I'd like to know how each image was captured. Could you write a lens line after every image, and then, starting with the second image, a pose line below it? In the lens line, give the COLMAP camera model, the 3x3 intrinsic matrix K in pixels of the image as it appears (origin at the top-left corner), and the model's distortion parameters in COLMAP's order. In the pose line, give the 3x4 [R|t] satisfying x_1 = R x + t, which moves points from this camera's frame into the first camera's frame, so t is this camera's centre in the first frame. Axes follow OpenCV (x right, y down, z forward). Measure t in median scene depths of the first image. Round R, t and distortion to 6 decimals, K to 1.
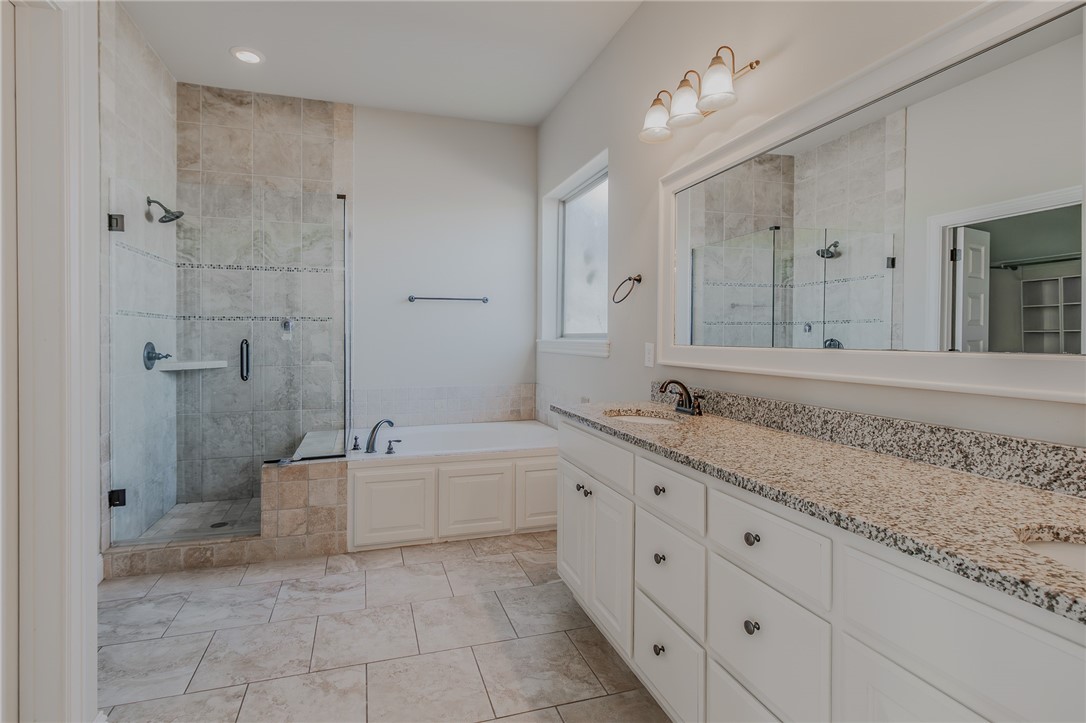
lens RADIAL K [[503.8, 0, 494.7], [0, 503.8, 343.6], [0, 0, 1]] dist [-0.001943, -0.000514]
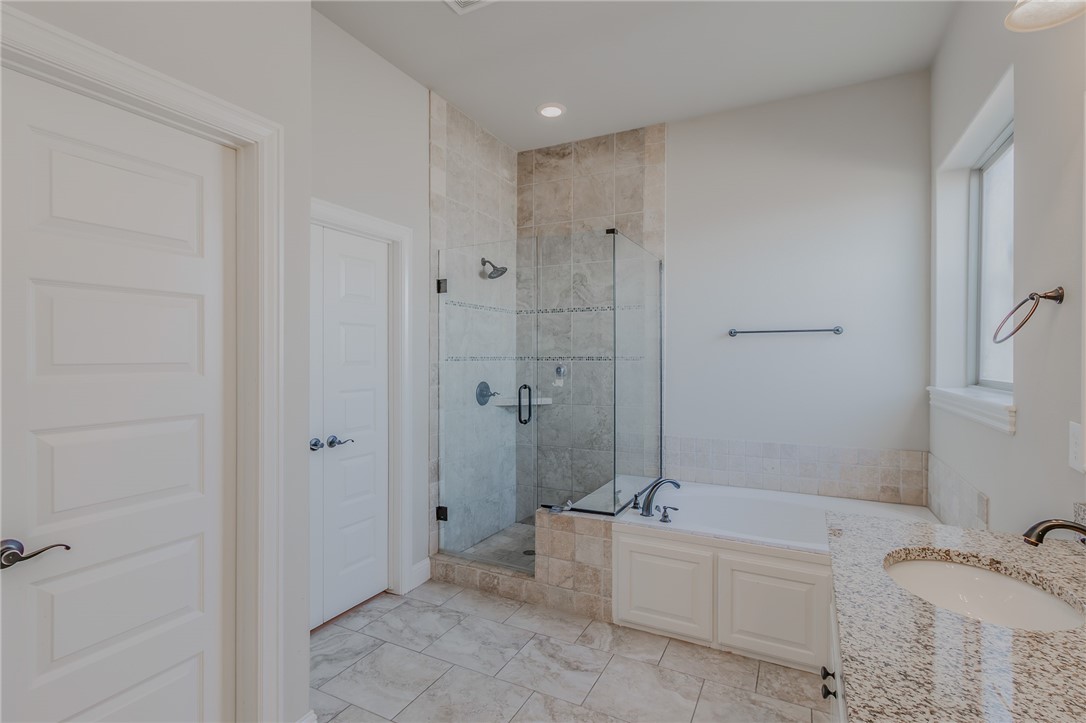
lens RADIAL K [[503.8, 0, 543.5], [0, 503.8, 357.3], [0, 0, 1]] dist [-0.001943, -0.000514]
pose [[0.740721, -0.002871, -0.671807, 0.211730], [-0.006613, 0.999911, -0.011565, -0.048130], [0.671781, 0.013009, 0.740636, 0.229603]]
